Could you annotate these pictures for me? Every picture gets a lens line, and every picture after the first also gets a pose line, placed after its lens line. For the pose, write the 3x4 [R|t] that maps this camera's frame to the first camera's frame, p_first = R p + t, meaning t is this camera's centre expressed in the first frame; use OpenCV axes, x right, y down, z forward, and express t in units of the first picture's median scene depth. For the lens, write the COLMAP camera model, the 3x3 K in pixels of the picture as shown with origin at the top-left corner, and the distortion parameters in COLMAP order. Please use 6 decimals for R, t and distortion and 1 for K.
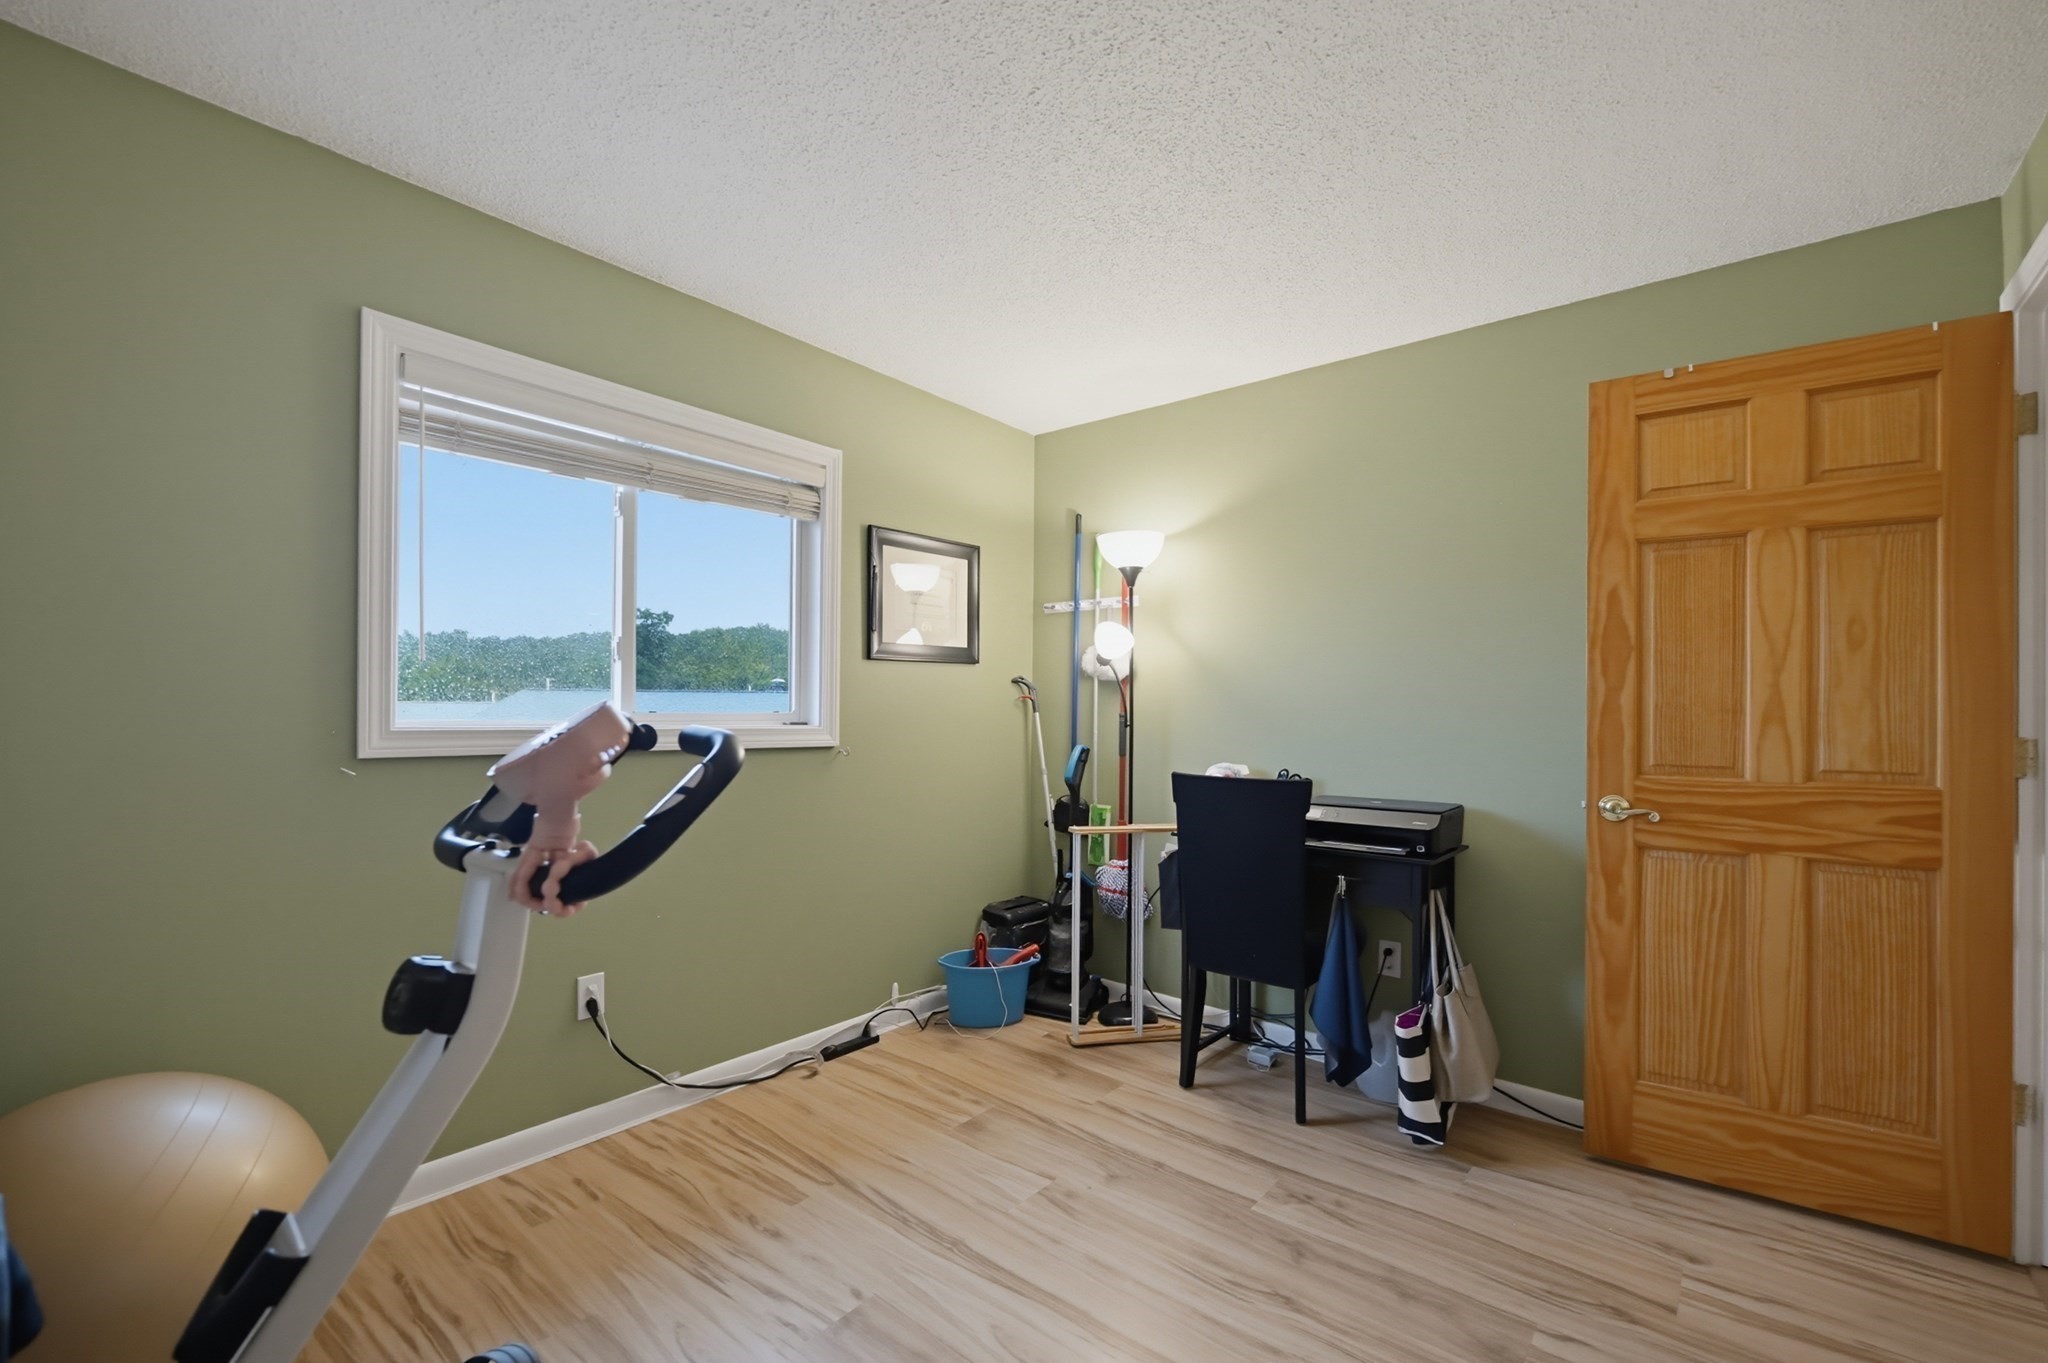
lens RADIAL K [[829.6, 0, 1028.6], [0, 829.6, 711.8], [0, 0, 1]] dist [-0.000963, -0.000167]
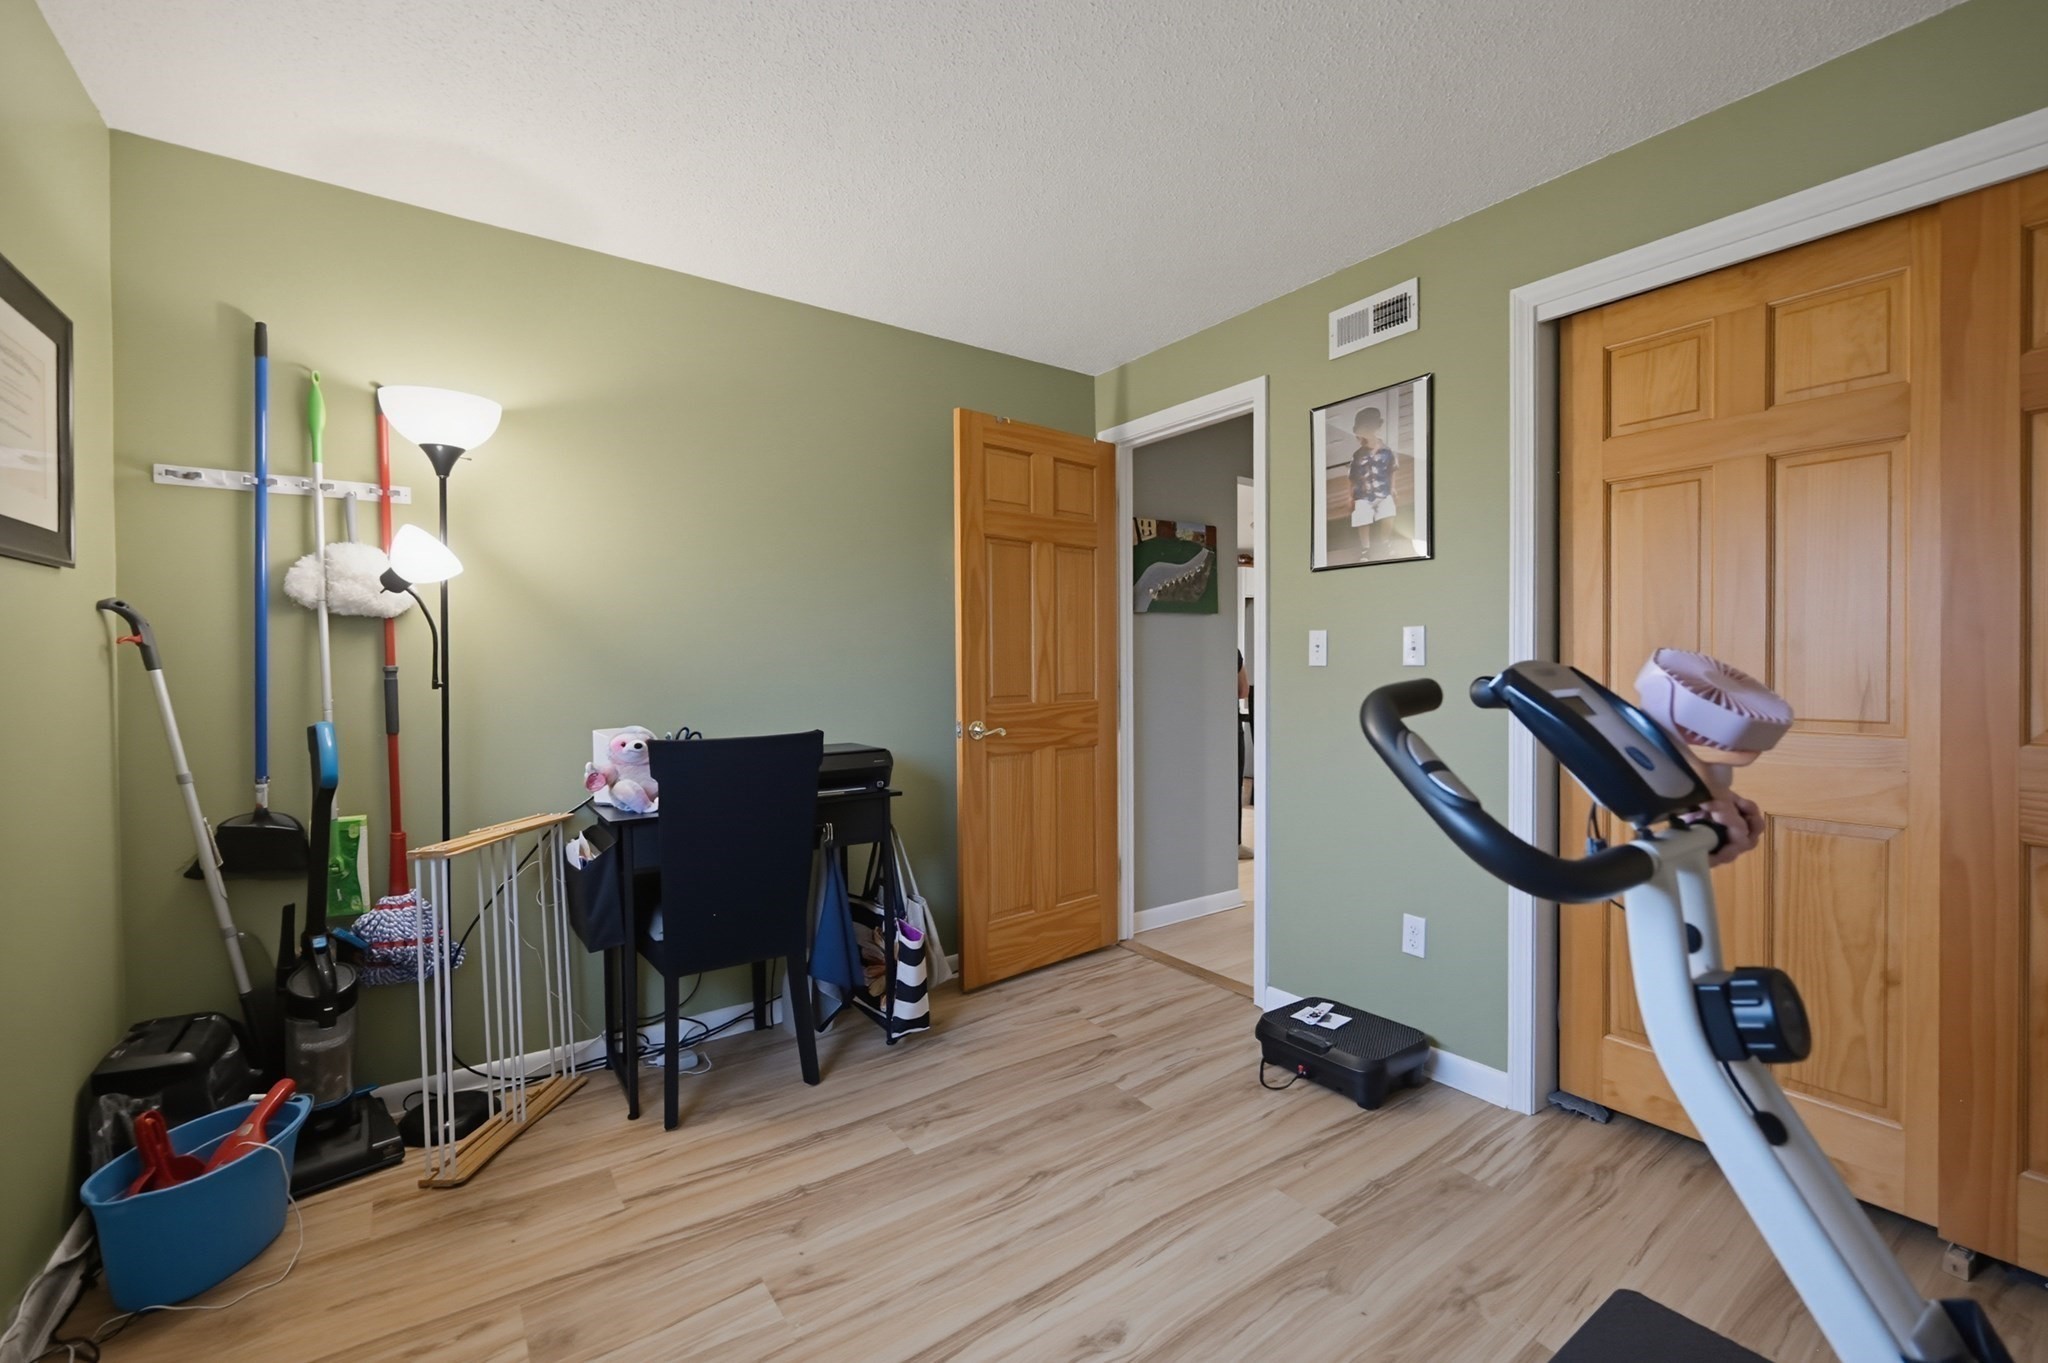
lens RADIAL K [[847.3, 0, 1059.1], [0, 847.3, 688.2], [0, 0, 1]] dist [-0.002300, -0.000160]
pose [[0.259832, -0.038217, 0.964897, -0.599966], [0.009651, 0.999269, 0.036980, -0.002168], [-0.965606, -0.000296, 0.260011, 0.515908]]
